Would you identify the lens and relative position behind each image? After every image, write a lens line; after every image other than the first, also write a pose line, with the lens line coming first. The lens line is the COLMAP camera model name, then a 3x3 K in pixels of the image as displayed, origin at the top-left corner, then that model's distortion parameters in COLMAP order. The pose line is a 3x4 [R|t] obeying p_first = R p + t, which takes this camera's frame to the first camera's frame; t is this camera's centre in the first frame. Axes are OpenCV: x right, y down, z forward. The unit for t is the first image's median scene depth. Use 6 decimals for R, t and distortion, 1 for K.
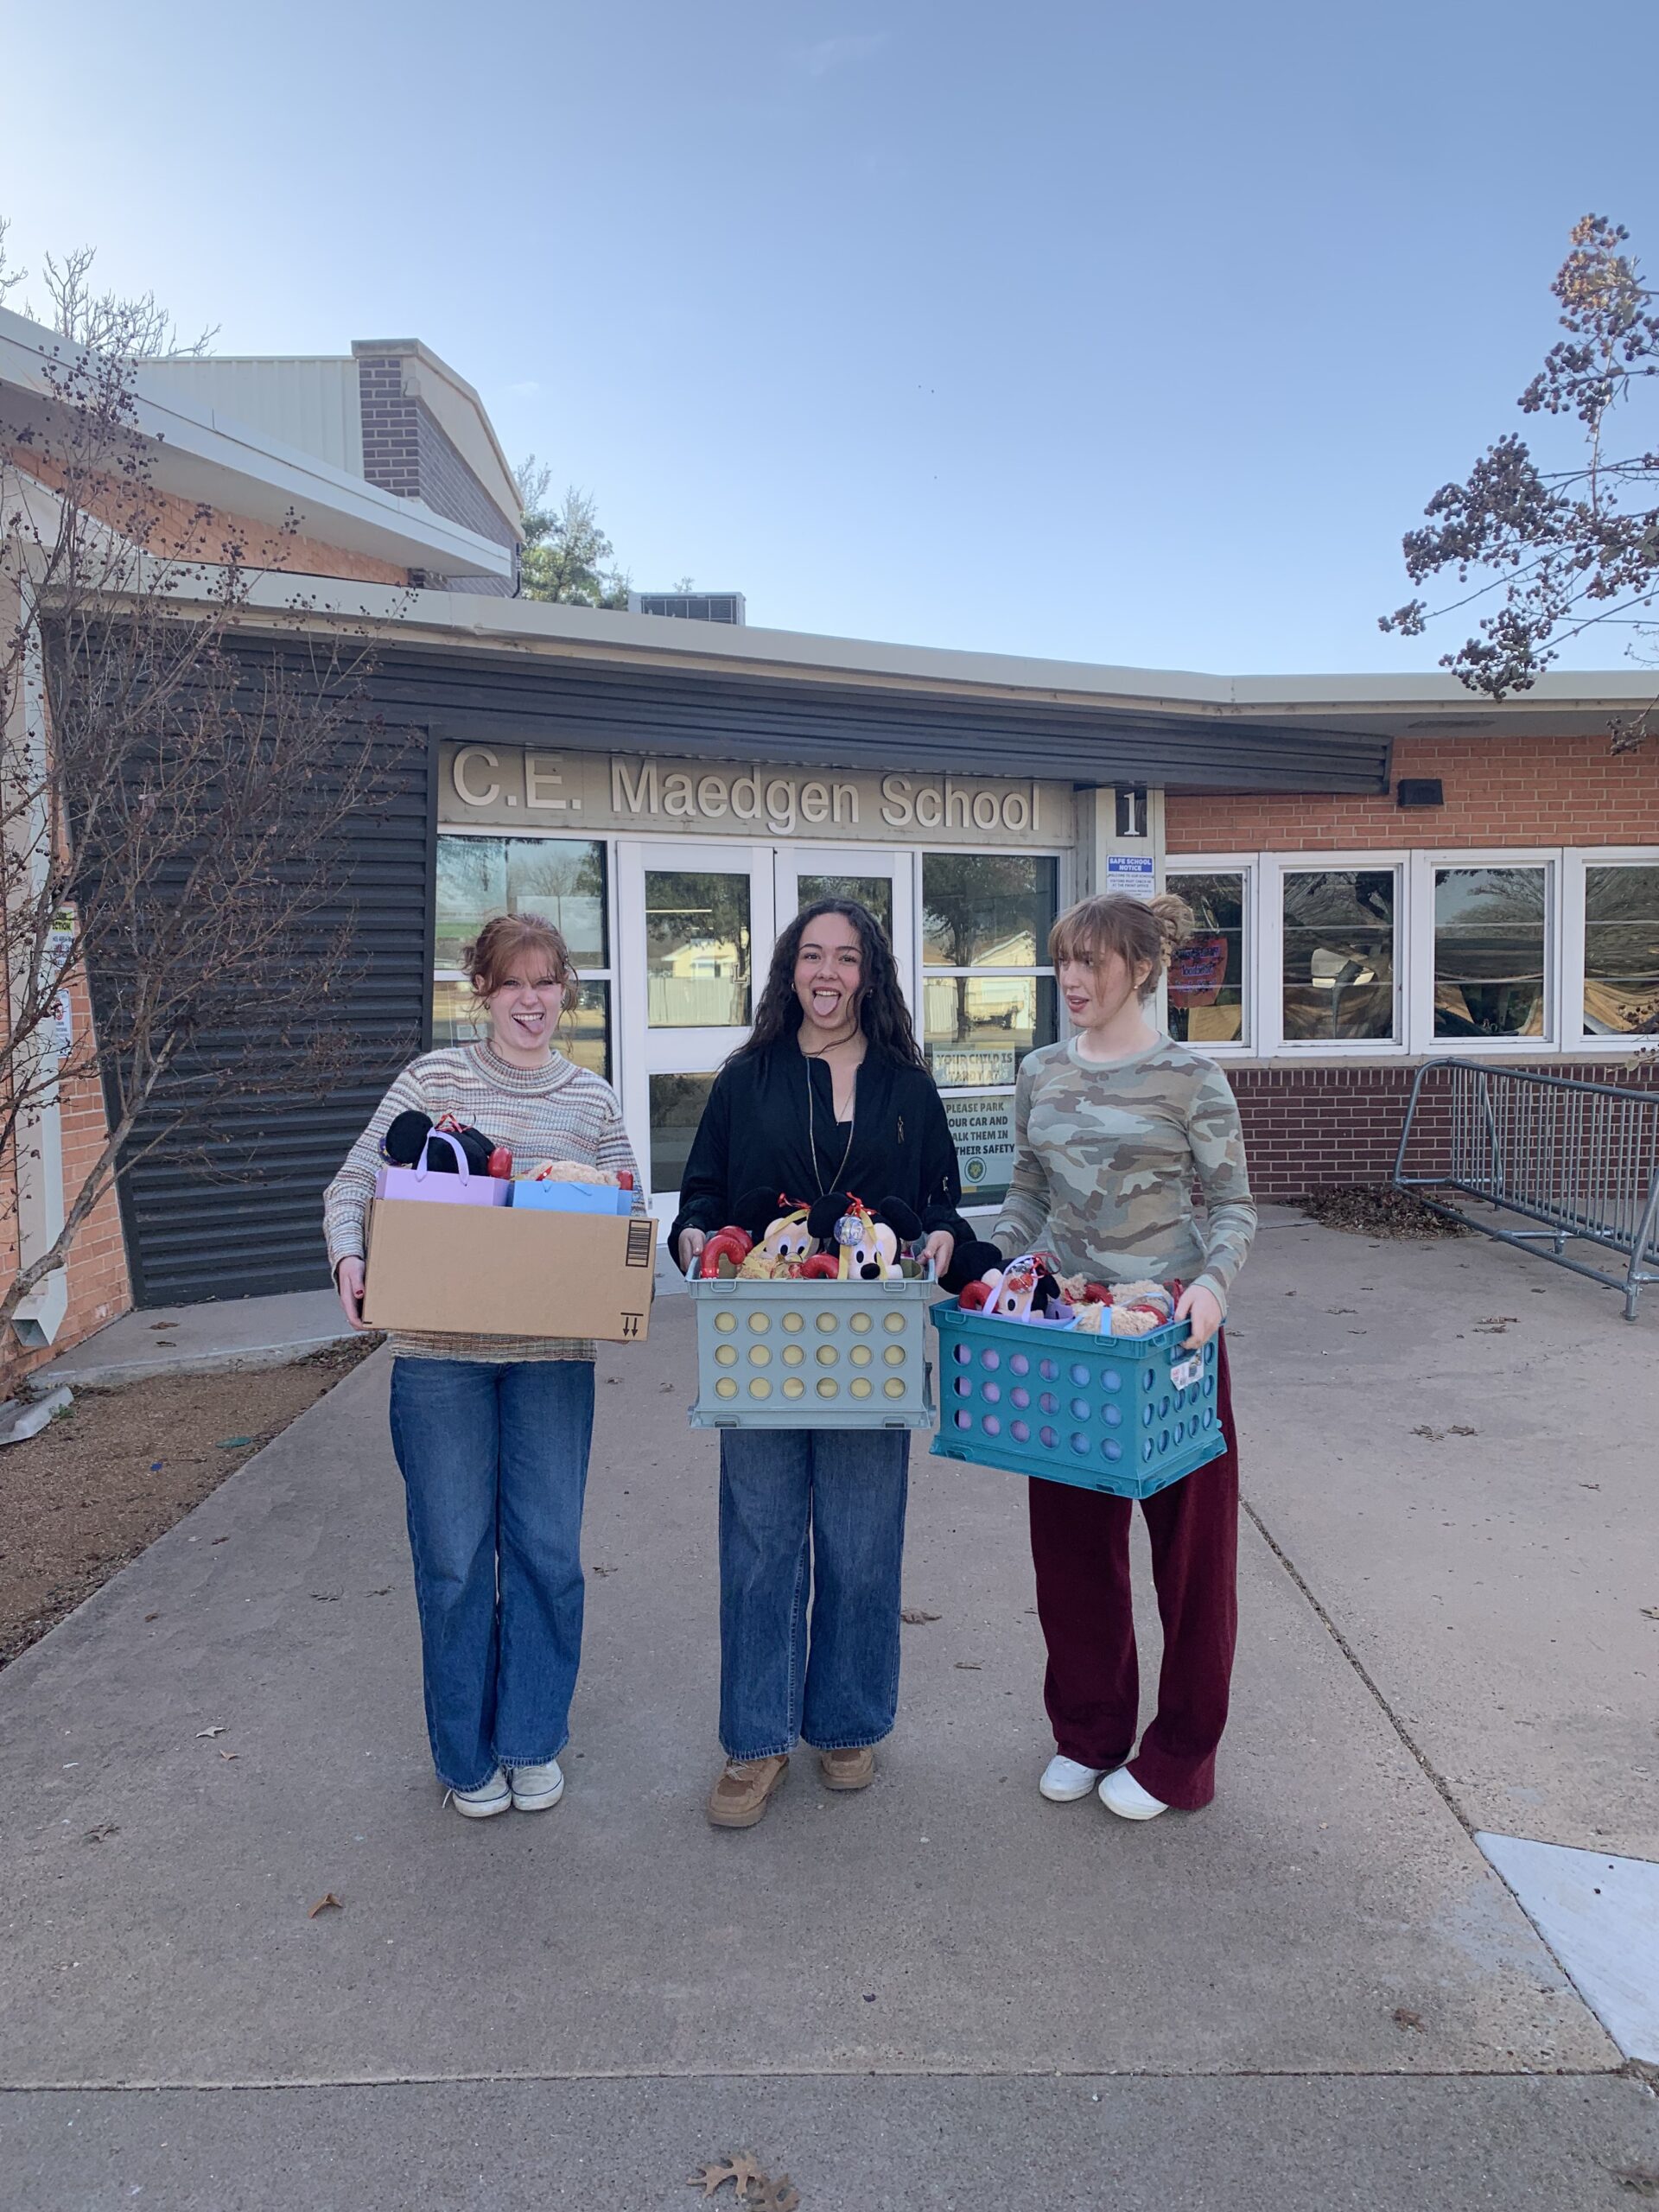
lens RADIAL K [[1647.0, 0, 850.3], [0, 1647.0, 1106.9], [0, 0, 1]] dist [0.011212, -0.006811]
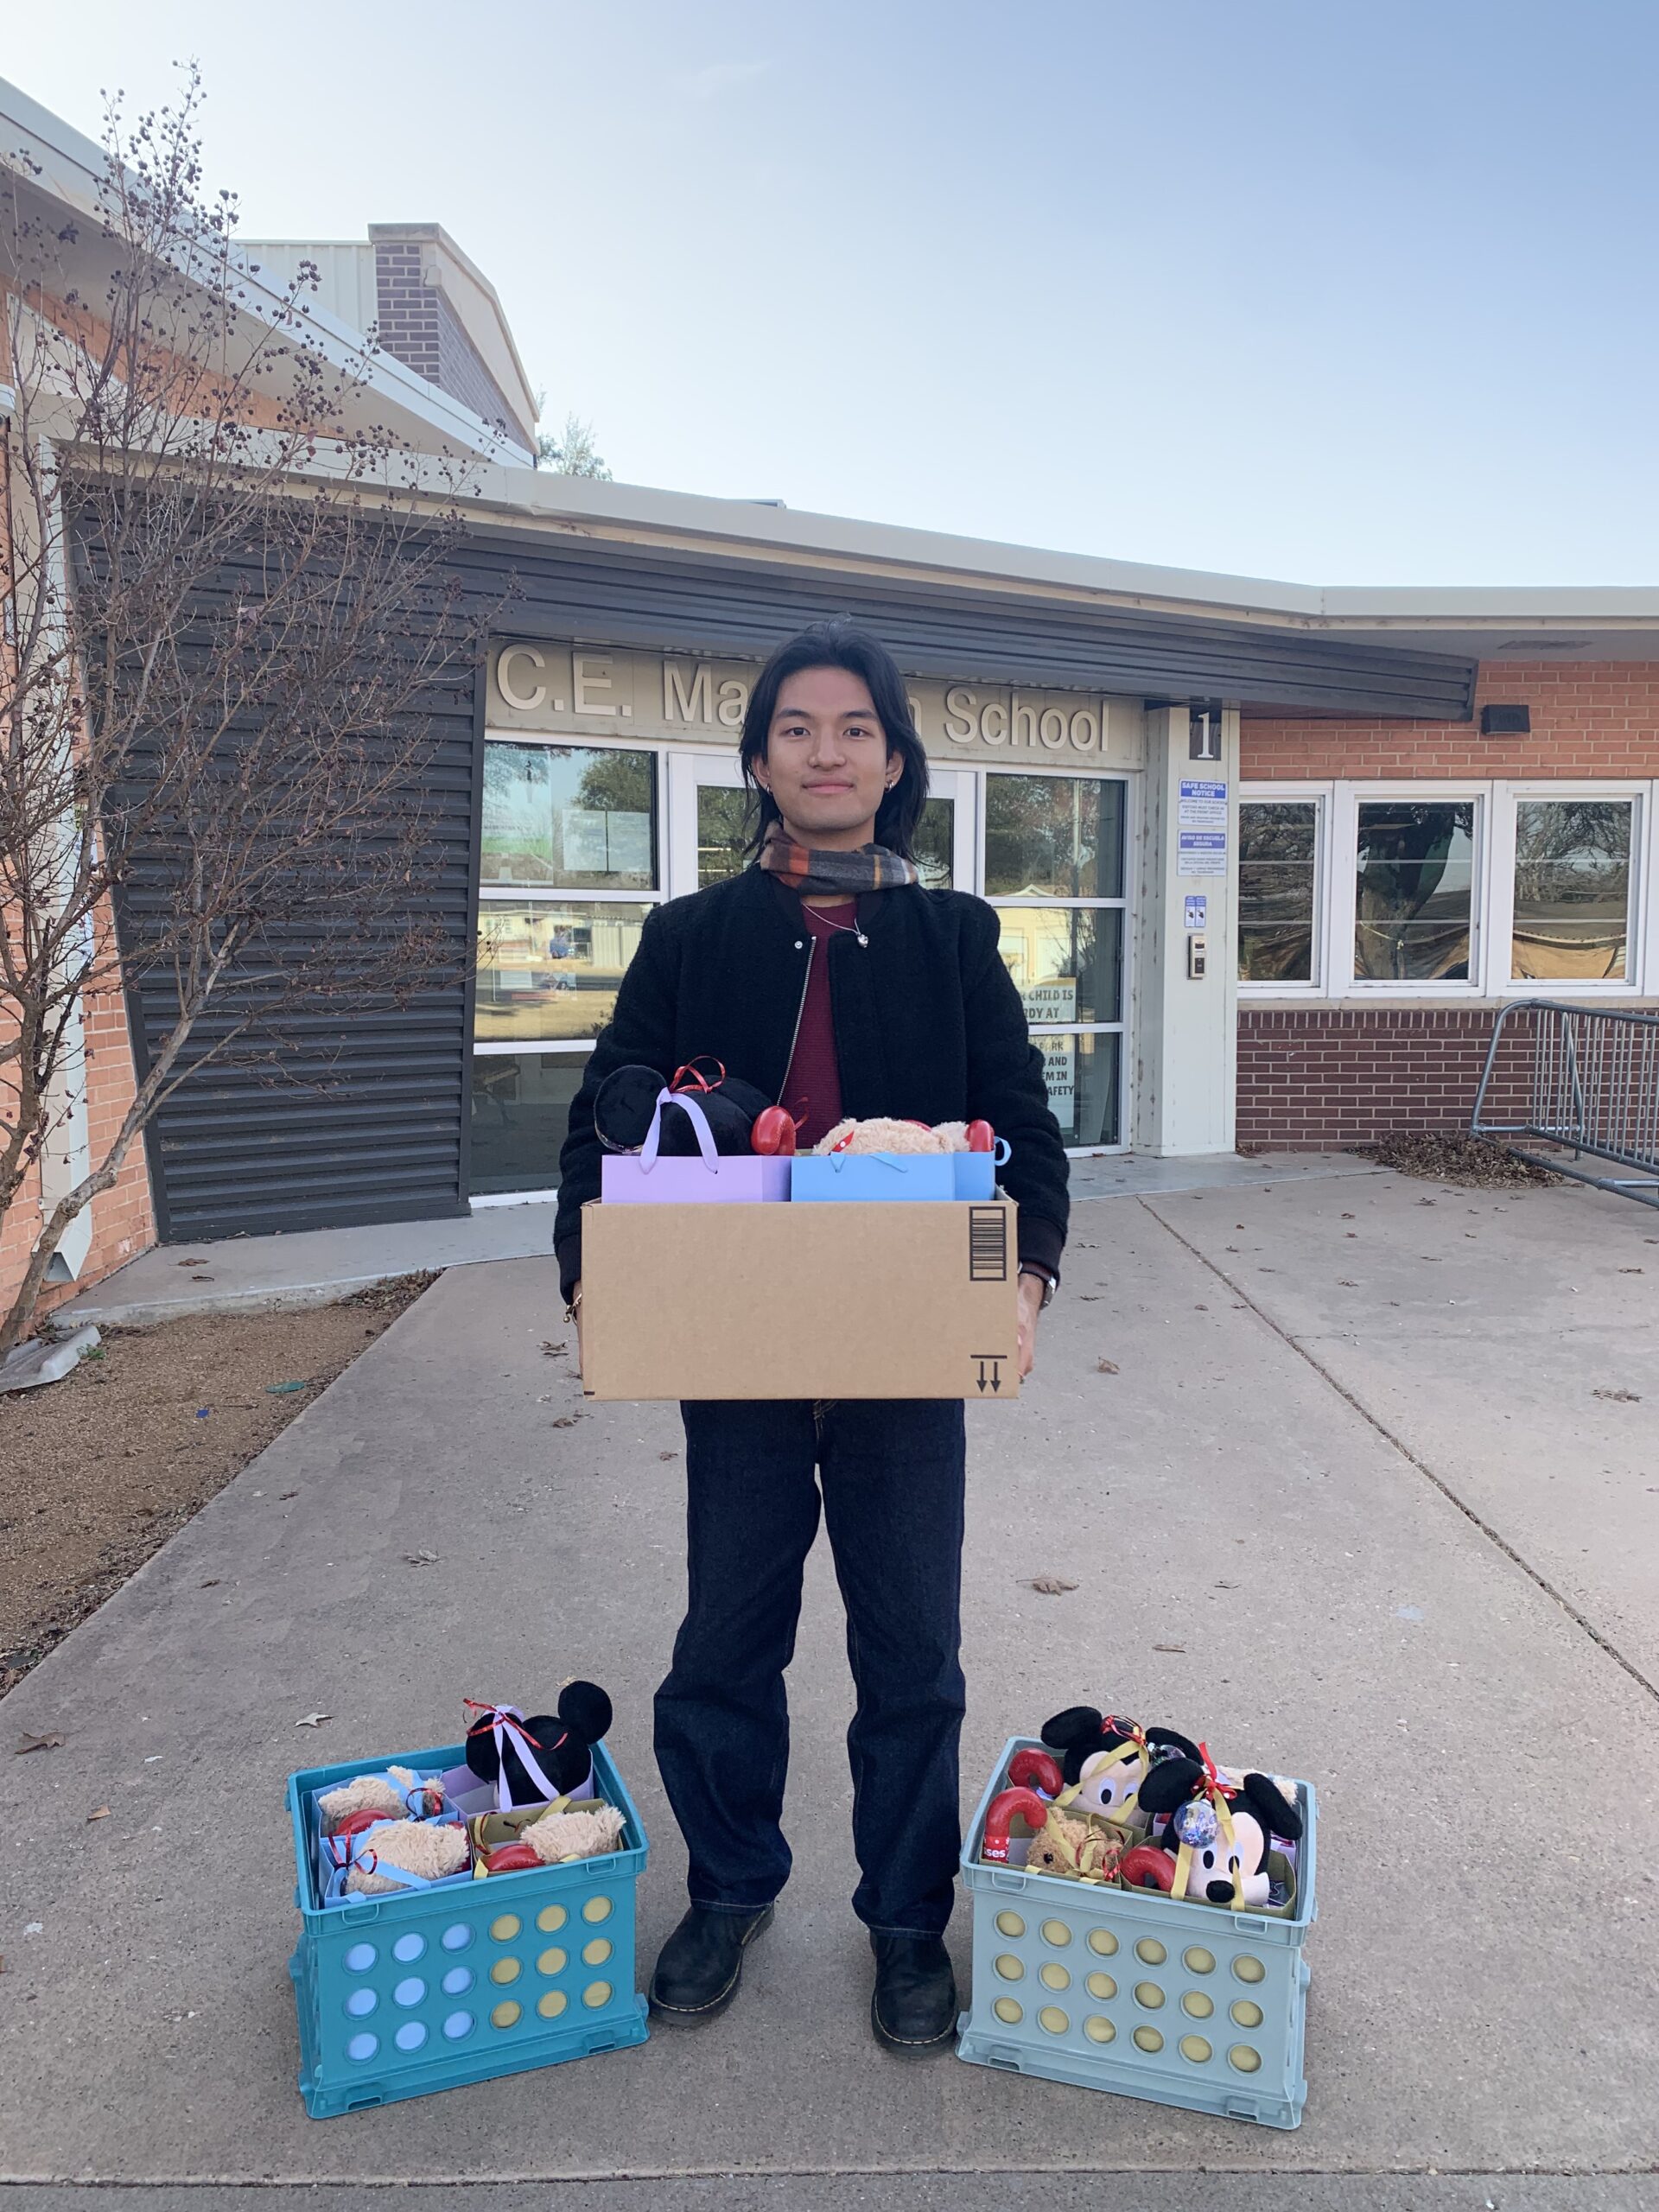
lens RADIAL K [[1646.7, 0, 845.1], [0, 1646.7, 1119.3], [0, 0, 1]] dist [0.007512, -0.003583]
pose [[0.999889, 0.011304, 0.009688, -0.065506], [-0.011630, 0.999348, 0.034180, 0.018088], [-0.009295, -0.034289, 0.999369, 0.080873]]
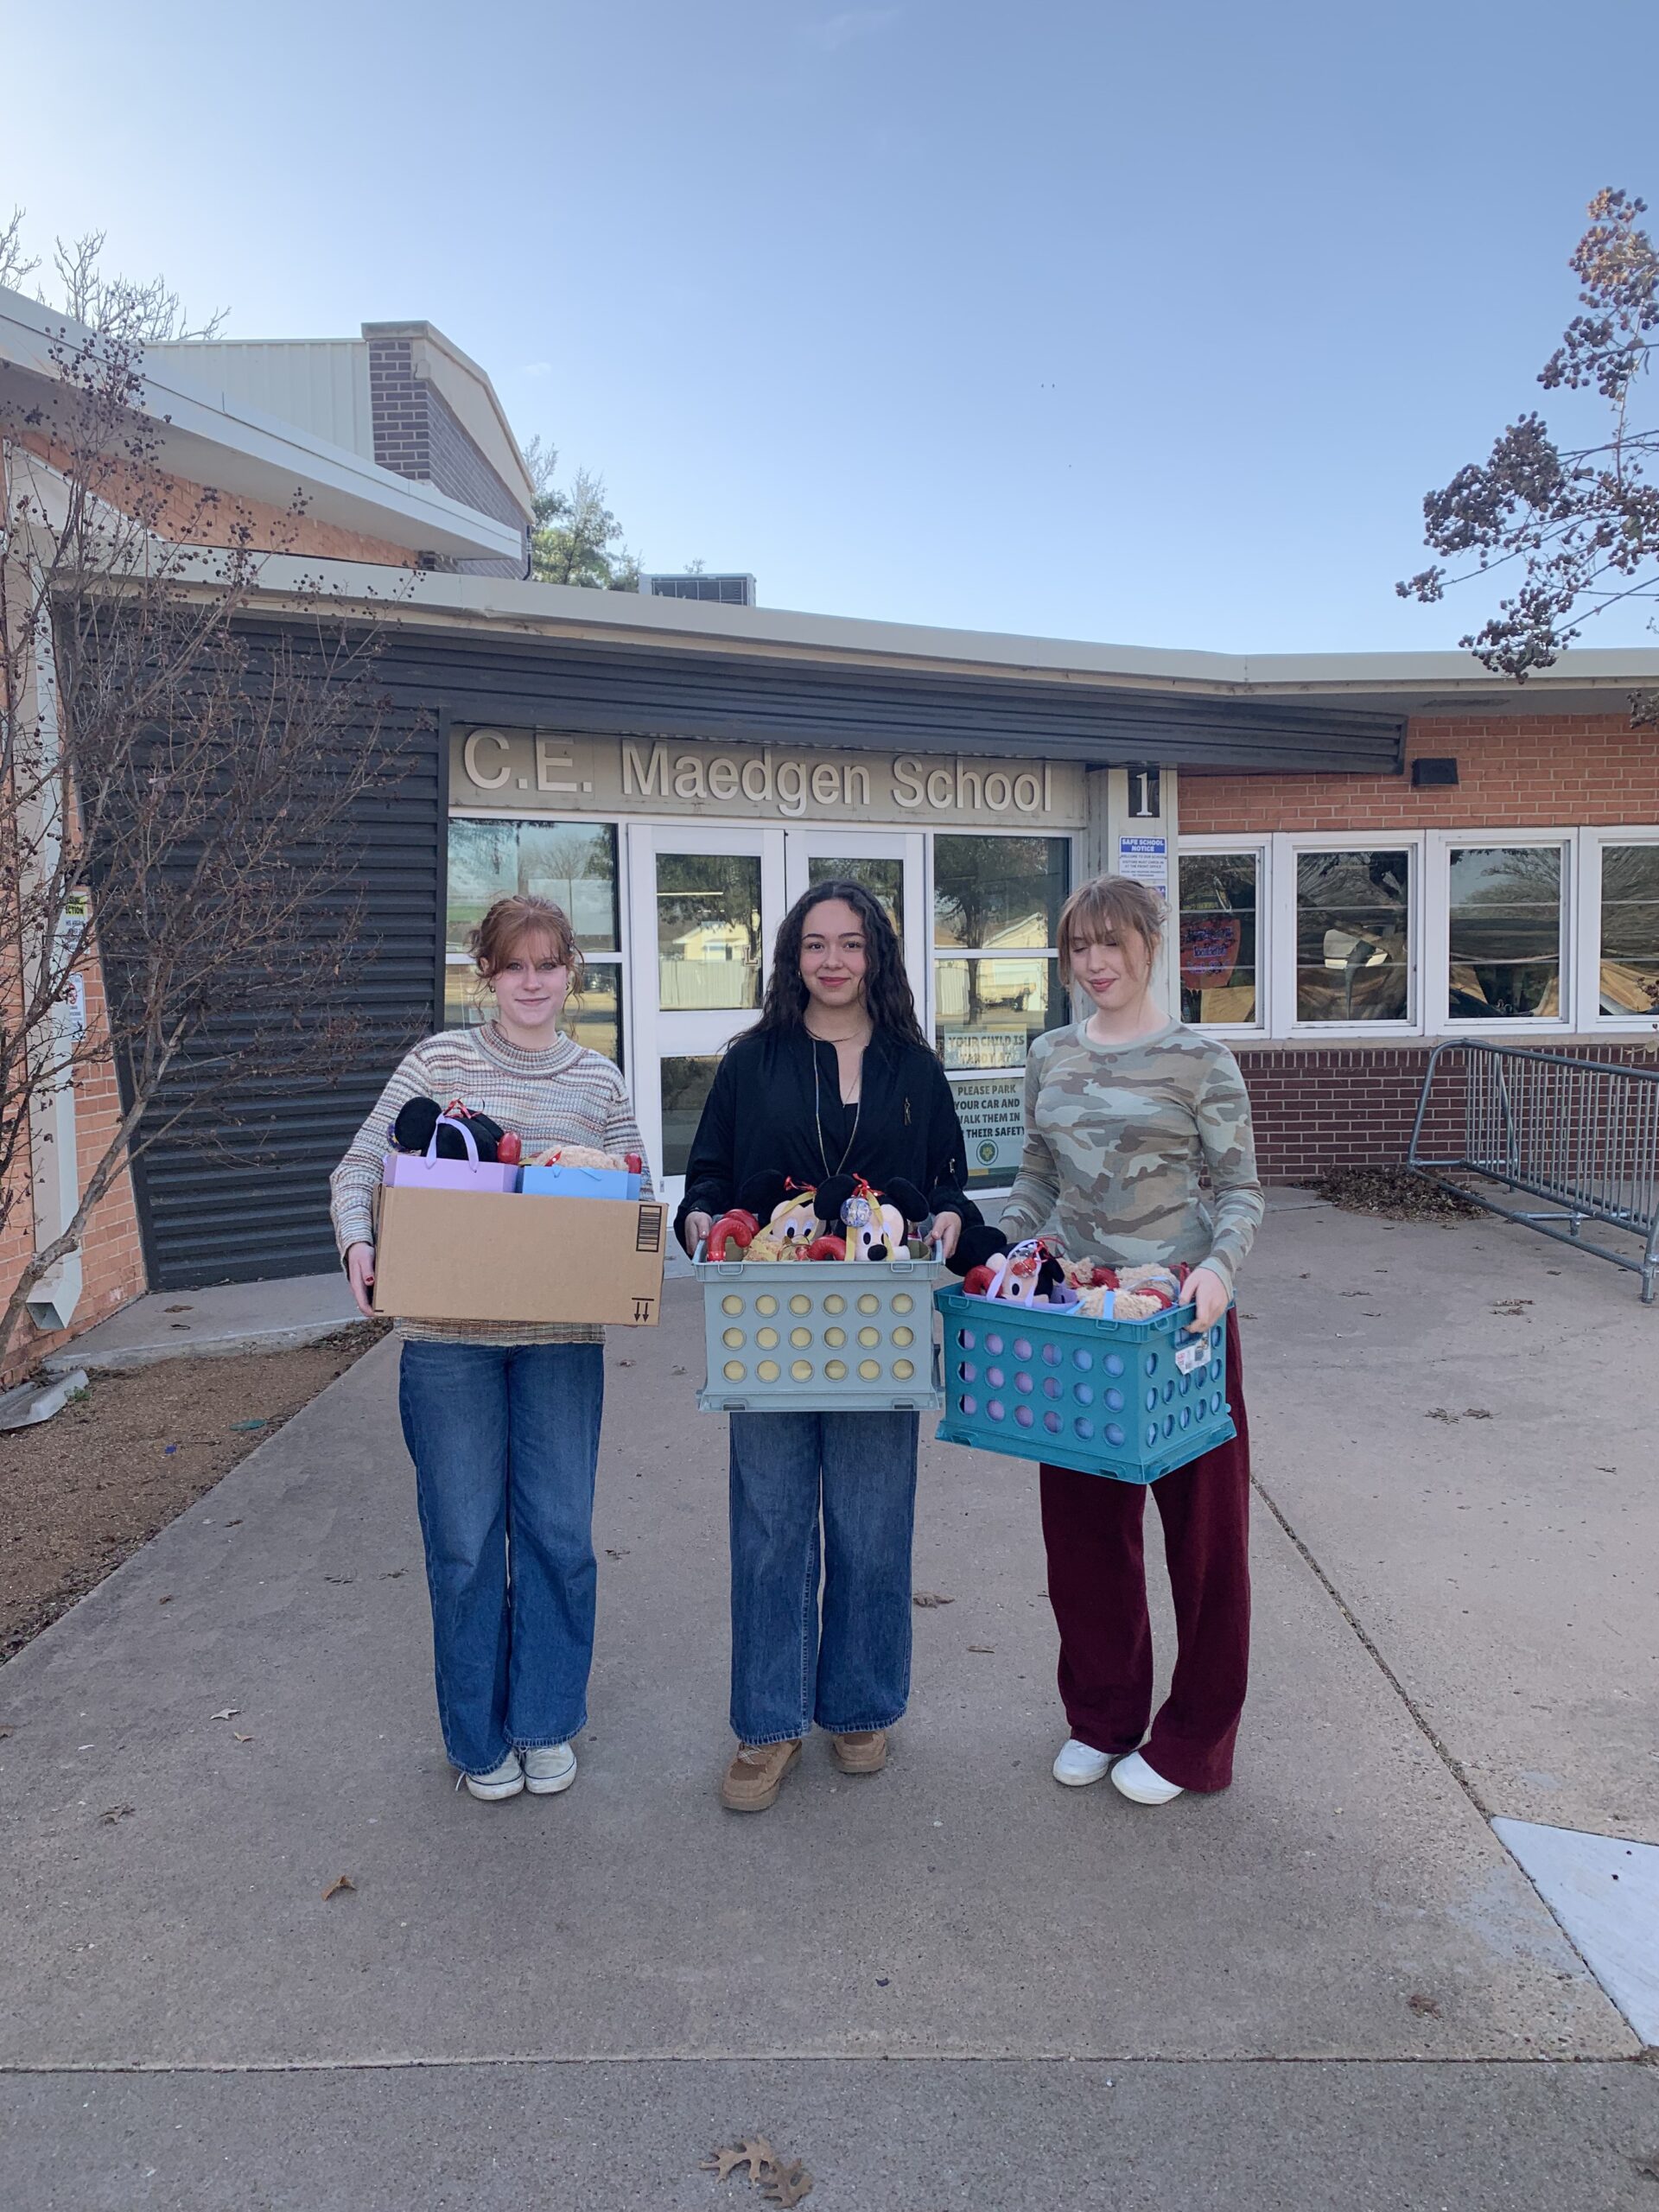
lens RADIAL K [[1646.9, 0, 845.6], [0, 1646.9, 1100.8], [0, 0, 1]] dist [0.009293, -0.004477]
pose [[0.999948, -0.001842, -0.010078, 0.000131], [0.001913, 0.999973, 0.007028, -0.000093], [0.010065, -0.007046, 0.999925, 0.002379]]
